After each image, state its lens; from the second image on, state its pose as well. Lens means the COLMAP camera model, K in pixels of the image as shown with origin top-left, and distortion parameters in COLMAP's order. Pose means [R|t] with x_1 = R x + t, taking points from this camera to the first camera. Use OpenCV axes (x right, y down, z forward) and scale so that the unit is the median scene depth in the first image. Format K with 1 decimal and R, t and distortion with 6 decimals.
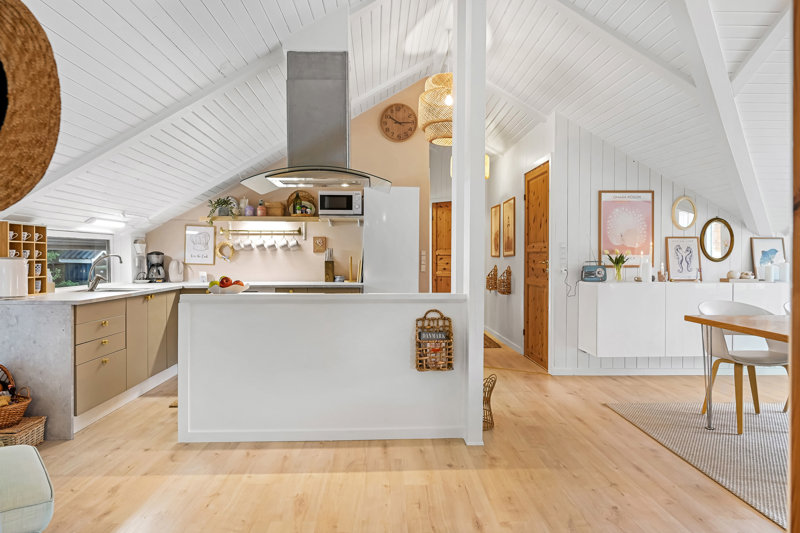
lens RADIAL K [[493.8, 0, 398.2], [0, 493.8, 261.3], [0, 0, 1]] dist [-0.001300, -0.001377]
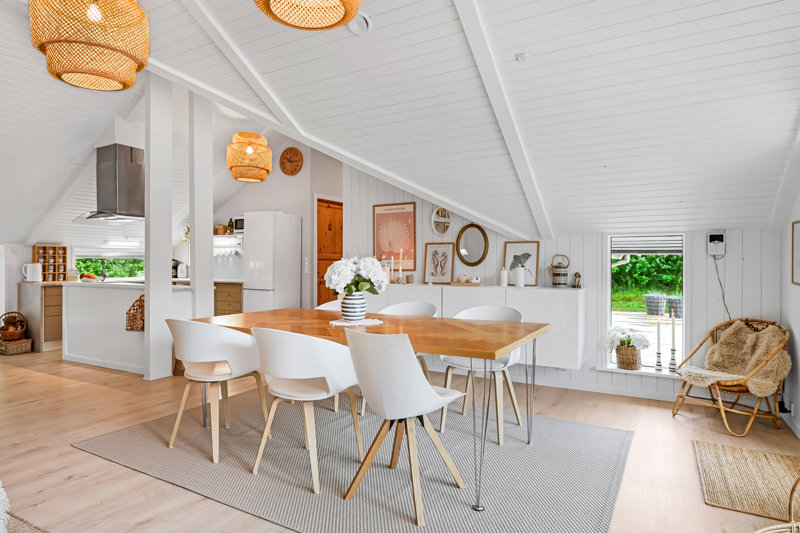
lens RADIAL K [[467.0, 0, 400.0], [0, 467.0, 266.5], [0, 0, 1]] dist [-0.000758, 0.001026]
pose [[0.853371, 0.003462, -0.521292, 1.082404], [-0.002452, 0.999994, 0.002626, -0.000798], [0.521298, -0.000962, 0.853374, 0.089451]]
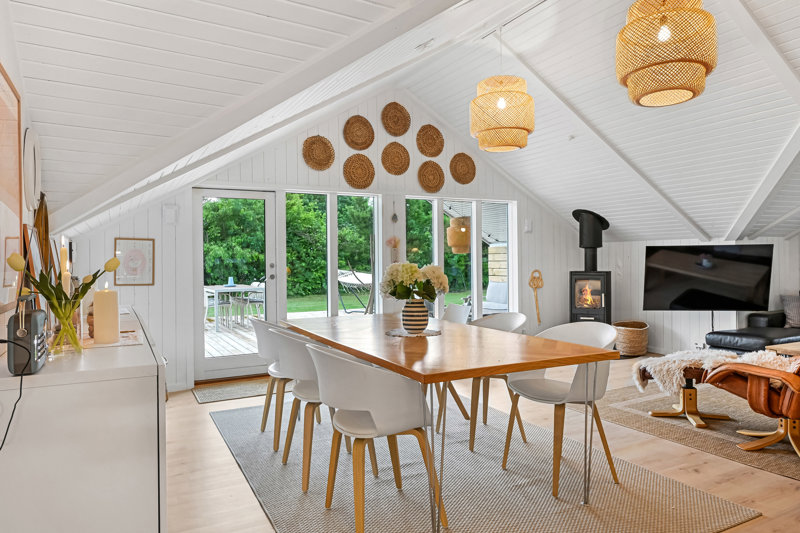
lens RADIAL K [[539.9, 0, 400.0], [0, 539.9, 266.5], [0, 0, 1]] dist [-0.001991, -0.000330]
pose [[-0.442292, -0.002690, 0.896867, 0.034344], [0.017388, 0.999782, 0.011574, -0.014420], [-0.896702, 0.020714, -0.442149, 0.967729]]
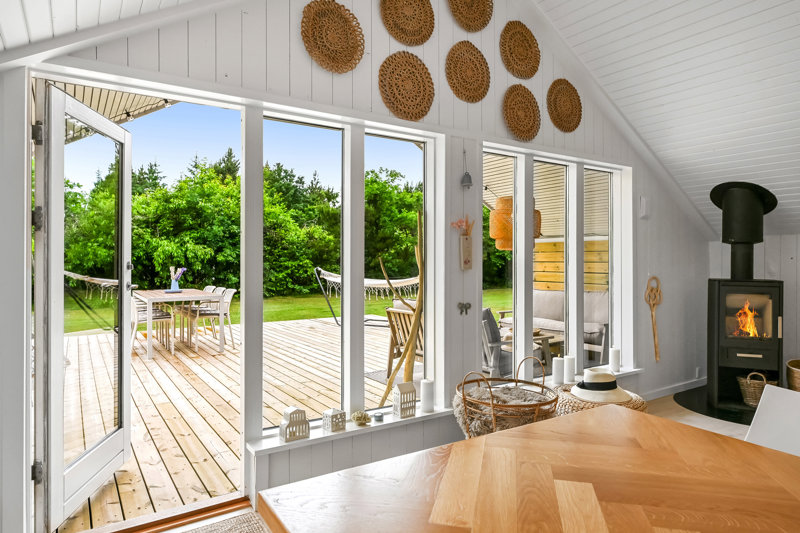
lens RADIAL K [[493.8, 0, 398.2], [0, 493.8, 261.3], [0, 0, 1]] dist [-0.001300, -0.001377]
pose [[-0.522138, 0.000558, 0.852861, 0.719929], [0.005870, 0.999978, 0.002939, -0.014011], [-0.852841, 0.006541, -0.522130, 0.809508]]
